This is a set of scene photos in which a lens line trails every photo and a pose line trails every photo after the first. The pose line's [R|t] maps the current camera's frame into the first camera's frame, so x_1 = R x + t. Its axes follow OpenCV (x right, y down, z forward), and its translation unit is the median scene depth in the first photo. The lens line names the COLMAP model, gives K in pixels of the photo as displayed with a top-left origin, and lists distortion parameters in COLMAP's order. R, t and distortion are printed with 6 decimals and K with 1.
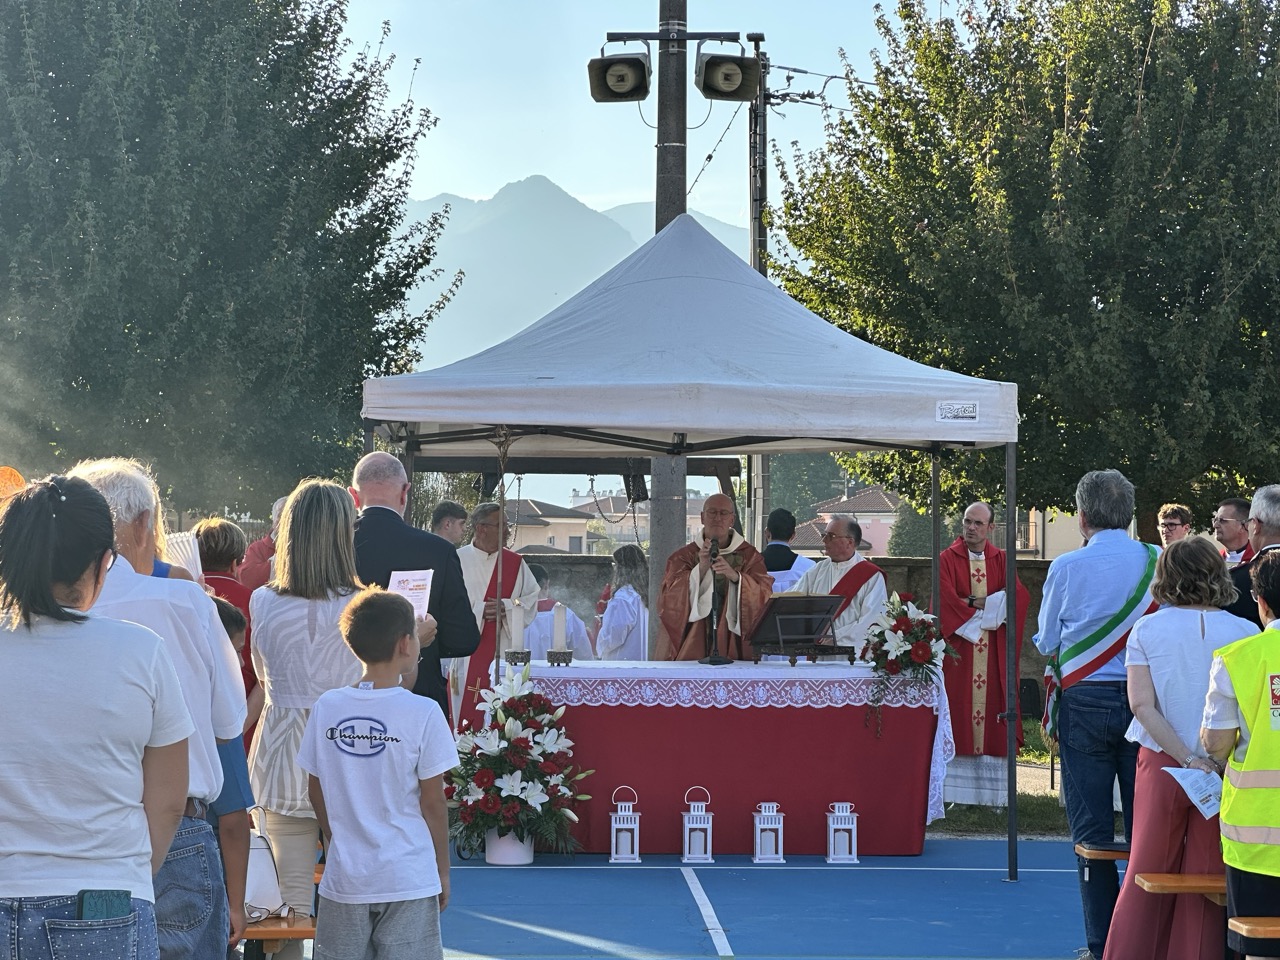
lens RADIAL K [[2859.9, 0, 704.6], [0, 2859.9, 413.6], [0, 0, 1]] dist [0.059875, 0.295919]
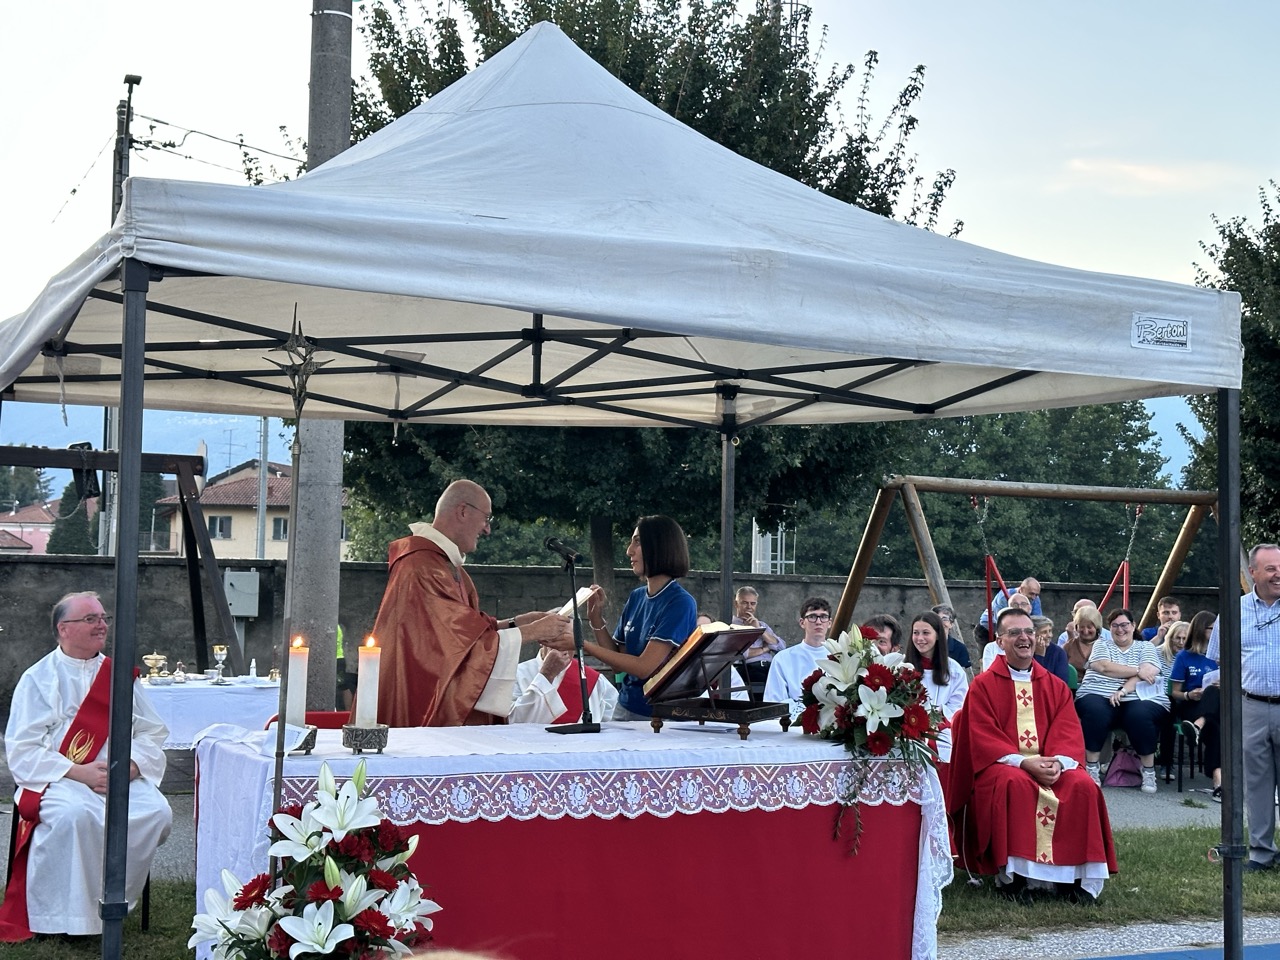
lens RADIAL K [[1771.5, 0, 623.4], [0, 1771.5, 484.3], [0, 0, 1]] dist [0.215703, -0.449272]
pose [[0.925782, 0.033764, 0.376546, -0.115234], [-0.037295, 0.999302, 0.002090, 0.025642], [-0.376213, -0.015978, 0.926396, 0.531814]]
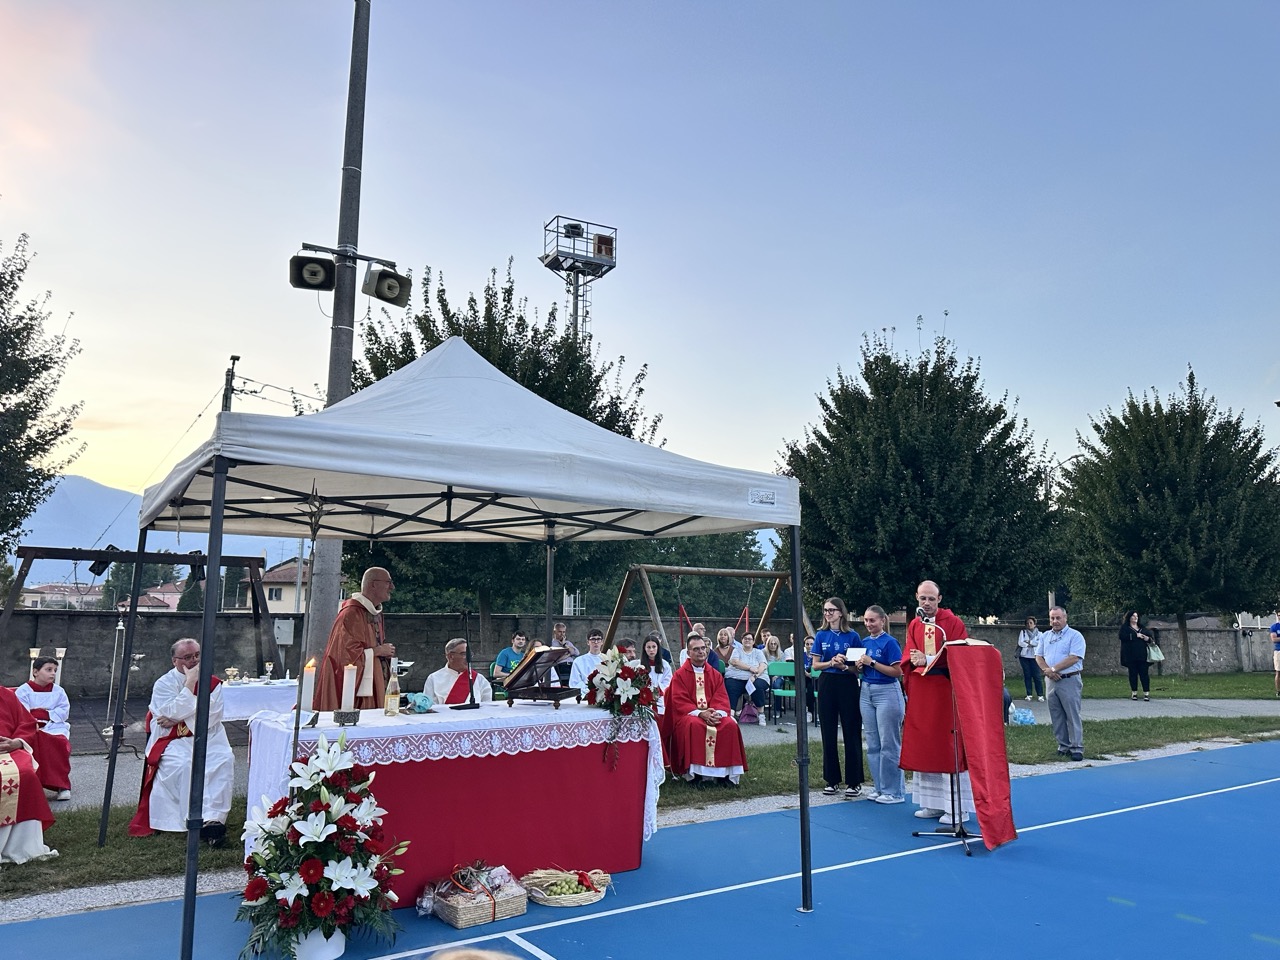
lens RADIAL K [[897.0, 0, 632.0], [0, 897.0, 479.2], [0, 0, 1]] dist [0.159866, -0.271258]
pose [[0.860564, 0.078825, 0.503206, -0.112180], [-0.032107, 0.994383, -0.100856, 0.023738], [-0.508330, 0.070637, 0.858261, 0.536664]]
